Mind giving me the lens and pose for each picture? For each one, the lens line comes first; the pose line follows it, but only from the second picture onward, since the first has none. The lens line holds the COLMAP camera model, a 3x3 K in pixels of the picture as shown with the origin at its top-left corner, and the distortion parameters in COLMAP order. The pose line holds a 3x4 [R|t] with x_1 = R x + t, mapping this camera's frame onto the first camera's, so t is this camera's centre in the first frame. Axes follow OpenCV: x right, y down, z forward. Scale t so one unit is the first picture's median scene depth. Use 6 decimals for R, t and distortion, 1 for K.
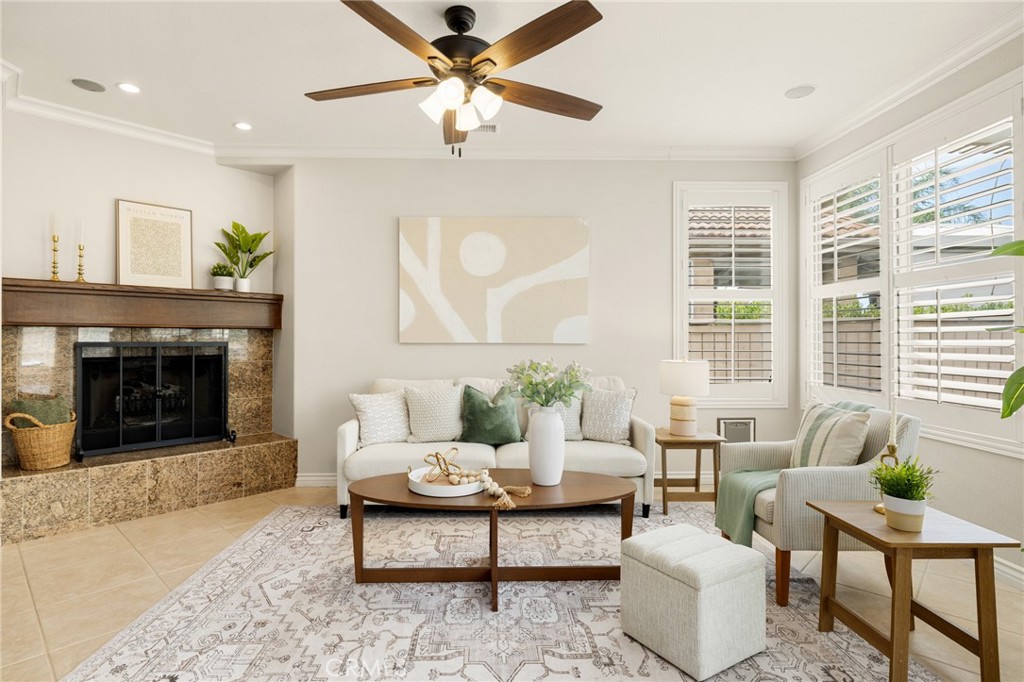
lens RADIAL K [[524.1, 0, 499.6], [0, 524.1, 336.5], [0, 0, 1]] dist [-0.008264, 0.003072]
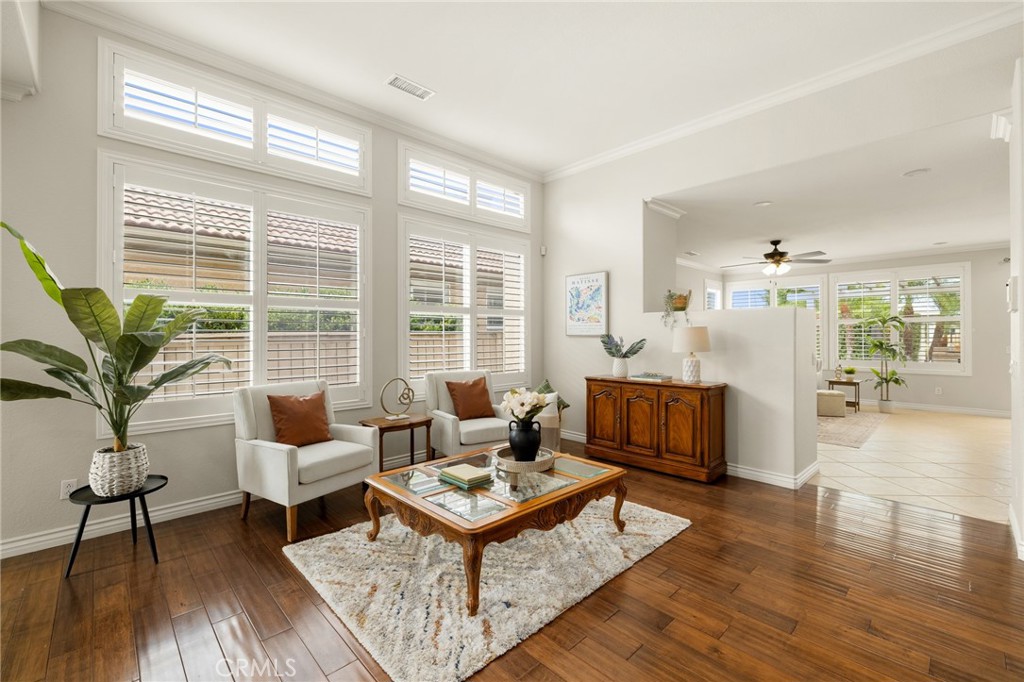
lens RADIAL K [[435.6, 0, 505.6], [0, 435.6, 335.4], [0, 0, 1]] dist [-0.001713, 0.000396]
pose [[0.740306, -0.000264, 0.672270, -2.225651], [-0.000283, 1.000000, 0.000705, -0.026180], [-0.672270, -0.000712, 0.740306, 0.092837]]
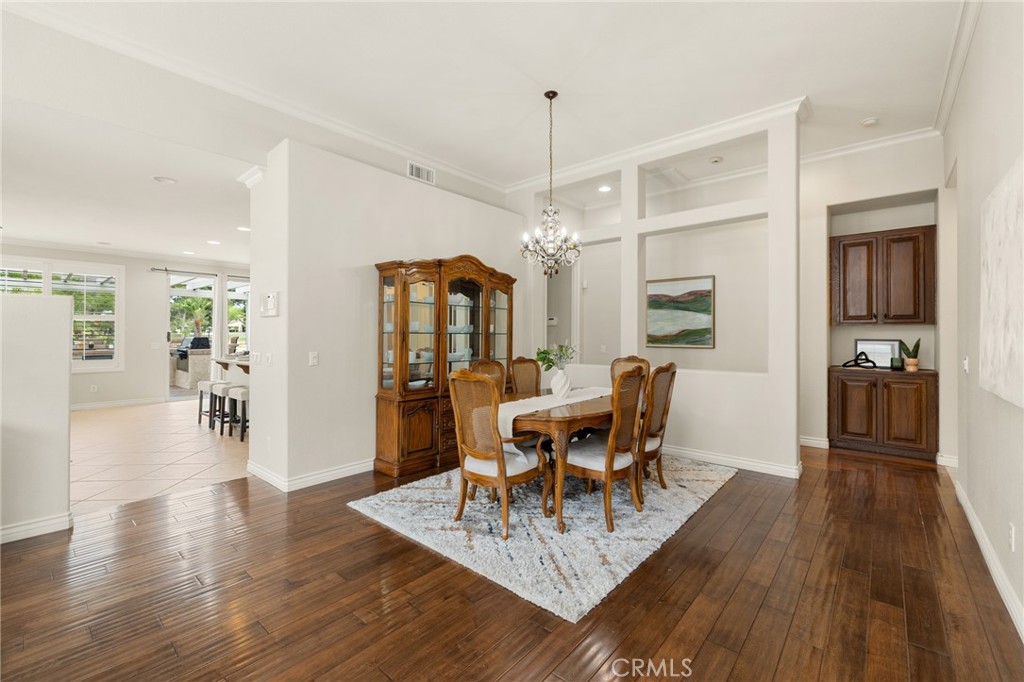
lens RADIAL K [[435.6, 0, 515.5], [0, 435.6, 331.1], [0, 0, 1]] dist [-0.001713, 0.000396]
pose [[-0.746873, 0.002722, 0.664961, -2.194671], [-0.005451, 0.999933, -0.010216, -0.026940], [-0.664944, -0.011255, -0.746808, 0.457701]]
